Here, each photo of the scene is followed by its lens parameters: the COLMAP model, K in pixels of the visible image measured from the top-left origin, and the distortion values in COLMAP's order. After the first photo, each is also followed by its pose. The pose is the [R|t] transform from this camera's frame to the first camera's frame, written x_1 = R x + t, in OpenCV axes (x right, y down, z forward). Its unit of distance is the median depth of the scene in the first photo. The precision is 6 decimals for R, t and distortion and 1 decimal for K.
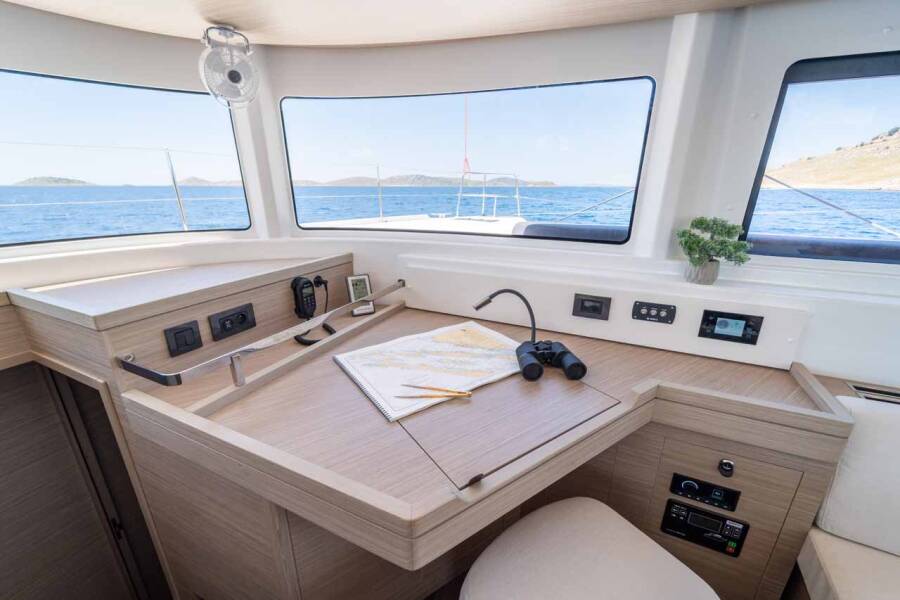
lens RADIAL K [[365.3, 0, 457.3], [0, 365.3, 302.9], [0, 0, 1]] dist [0.000820, -0.000885]
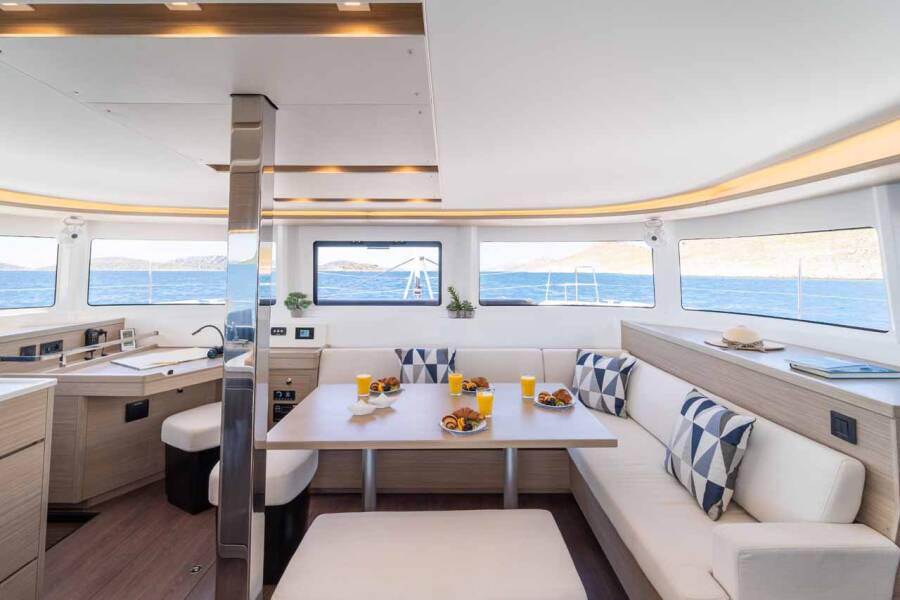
lens RADIAL K [[405.3, 0, 443.8], [0, 405.3, 245.5], [0, 0, 1]] dist [-0.003420, -0.000604]
pose [[0.913101, 0.022308, 0.407124, 0.438215], [0.128262, 0.932096, -0.338741, 0.546346], [-0.387035, 0.361523, 0.848236, -1.901615]]
